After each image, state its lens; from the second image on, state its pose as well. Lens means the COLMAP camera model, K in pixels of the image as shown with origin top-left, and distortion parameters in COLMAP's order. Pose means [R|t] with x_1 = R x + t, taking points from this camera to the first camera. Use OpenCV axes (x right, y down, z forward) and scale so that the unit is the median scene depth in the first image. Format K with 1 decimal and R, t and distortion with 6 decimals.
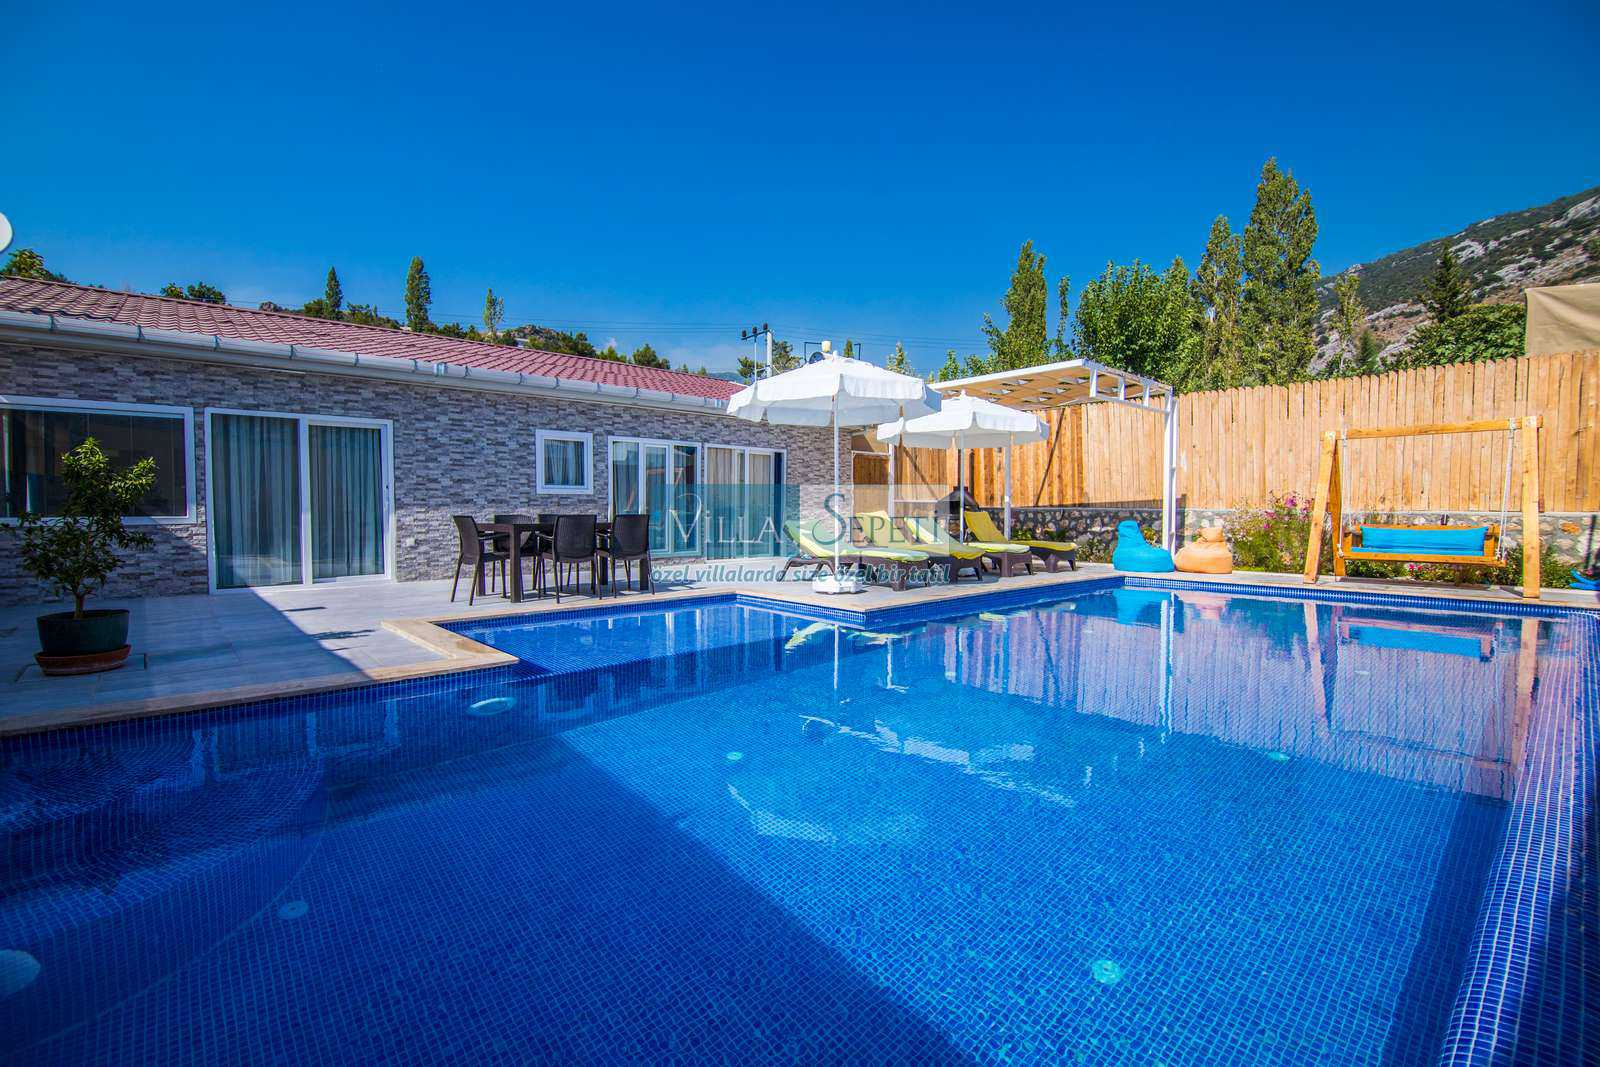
lens RADIAL K [[711.3, 0, 797.2], [0, 711.3, 532.2], [0, 0, 1]] dist [-0.003847, -0.000500]
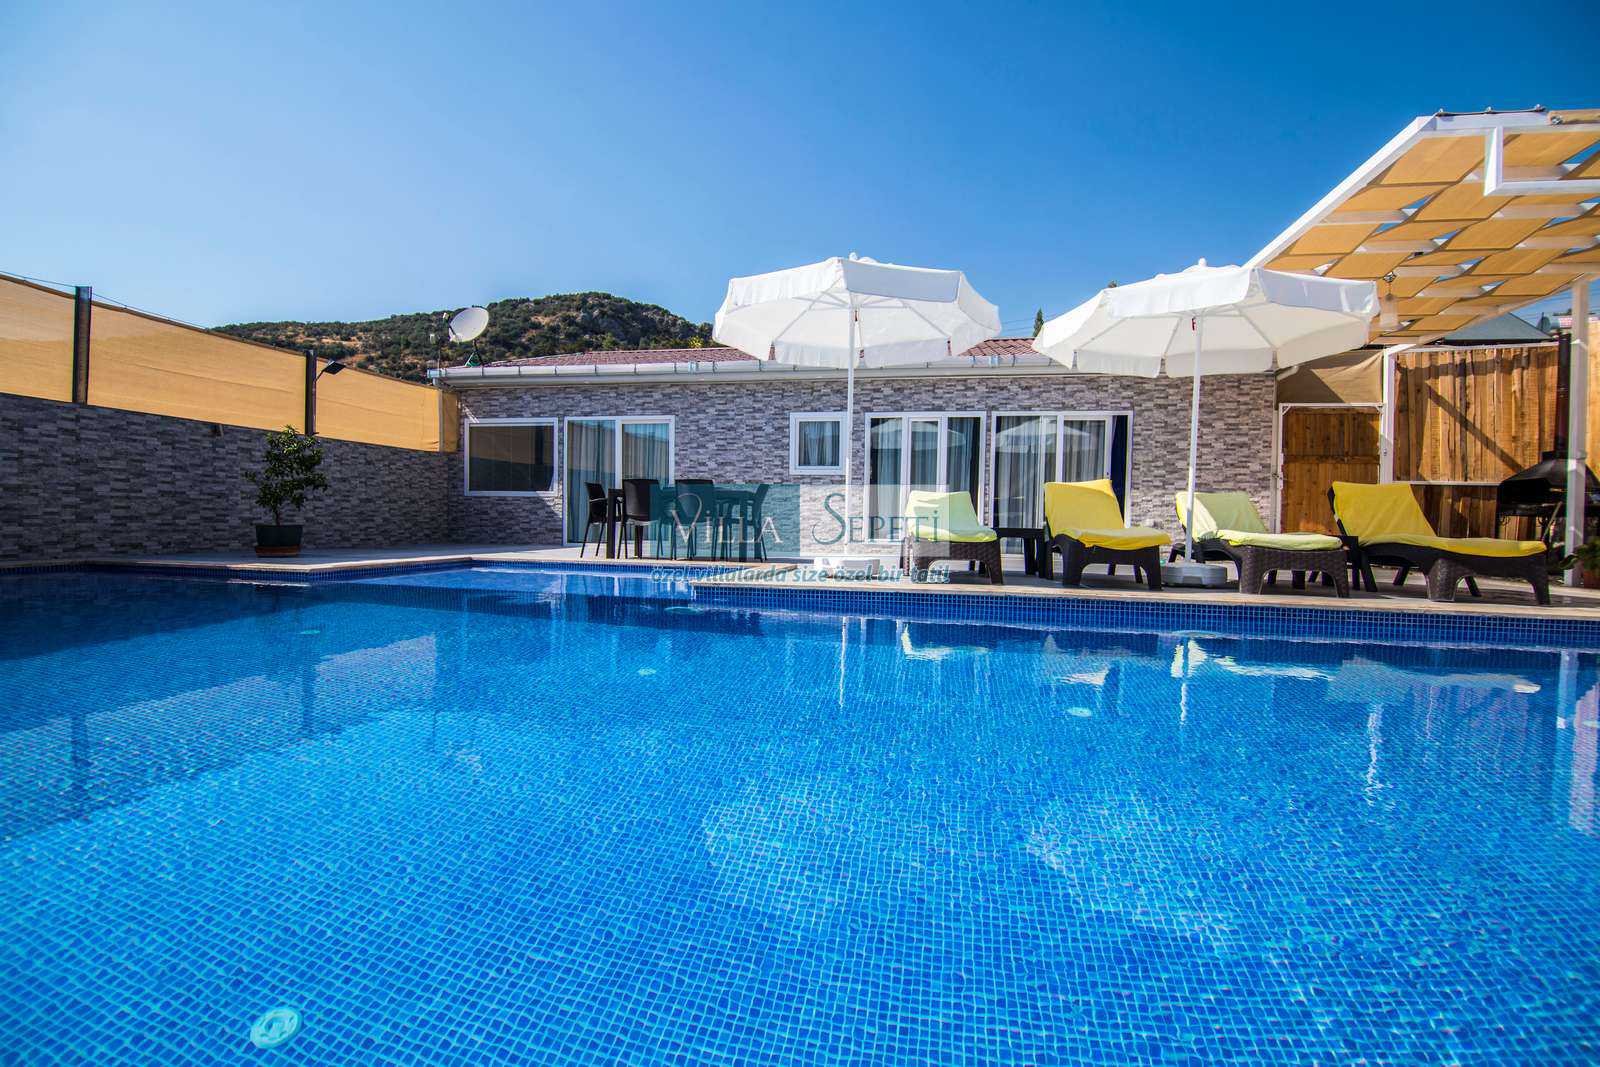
lens RADIAL K [[733.5, 0, 797.5], [0, 733.5, 533.7], [0, 0, 1]] dist [-0.011506, -0.000585]
pose [[0.588074, 0.023531, -0.808465, 0.527439], [-0.047949, 0.998833, -0.005806, 0.038926], [0.807385, 0.042179, 0.588516, 0.402353]]
